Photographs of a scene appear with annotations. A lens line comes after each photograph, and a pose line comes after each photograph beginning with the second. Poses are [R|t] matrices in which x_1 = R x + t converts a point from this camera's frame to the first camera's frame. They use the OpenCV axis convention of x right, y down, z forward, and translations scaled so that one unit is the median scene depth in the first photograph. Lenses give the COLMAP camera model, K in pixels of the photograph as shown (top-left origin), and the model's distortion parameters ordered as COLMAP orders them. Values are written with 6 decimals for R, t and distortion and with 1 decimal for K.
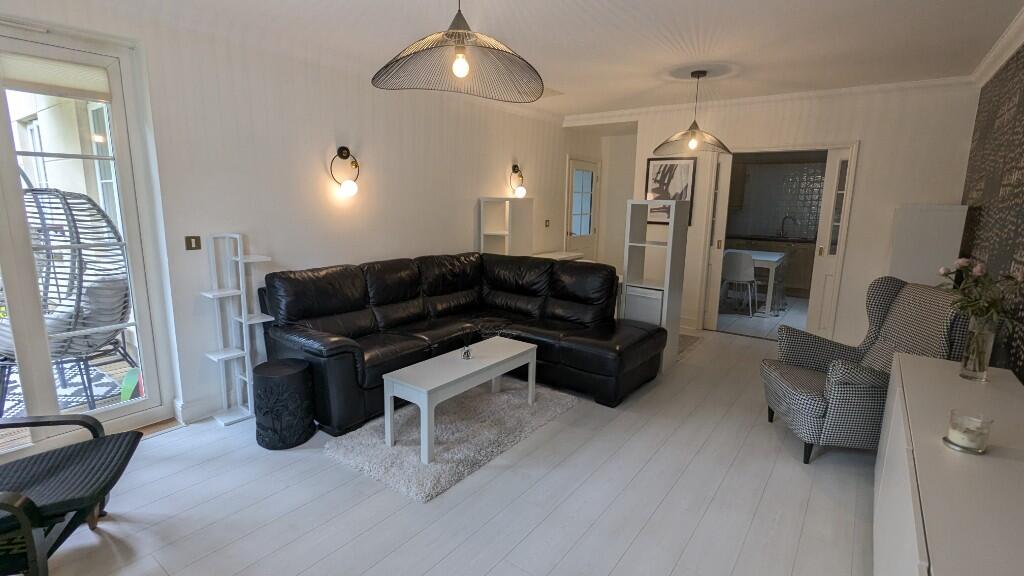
lens RADIAL K [[482.6, 0, 511.7], [0, 482.6, 287.7], [0, 0, 1]] dist [-0.003500, -0.000173]
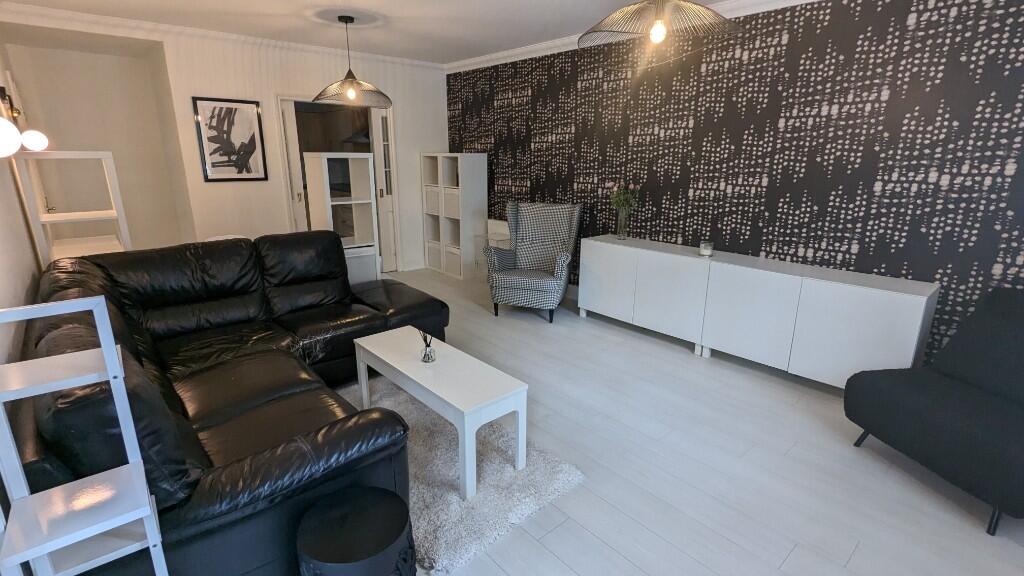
lens RADIAL K [[482.6, 0, 511.7], [0, 482.6, 287.7], [0, 0, 1]] dist [-0.003500, -0.000173]
pose [[0.194605, -0.280571, 0.939898, -0.436050], [0.173864, 0.952911, 0.248458, -0.080160], [-0.965350, 0.115063, 0.234223, 0.364730]]
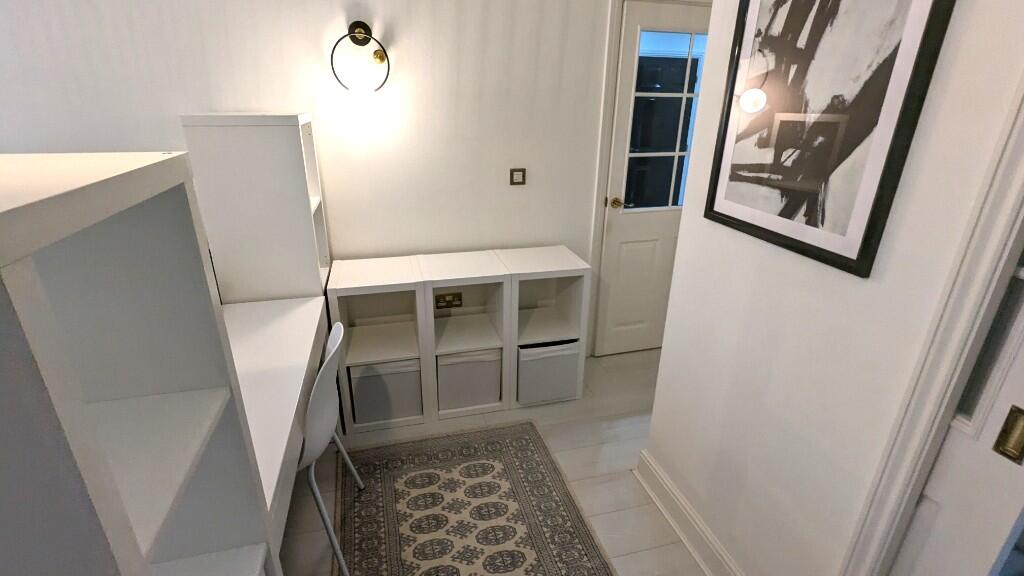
lens RADIAL K [[482.6, 0, 511.7], [0, 482.6, 287.7], [0, 0, 1]] dist [-0.003500, -0.000173]
pose [[0.784330, 0.221926, -0.579289, 0.365583], [-0.109682, 0.968717, 0.222613, -0.148811], [0.610571, -0.111065, 0.784135, 0.746100]]
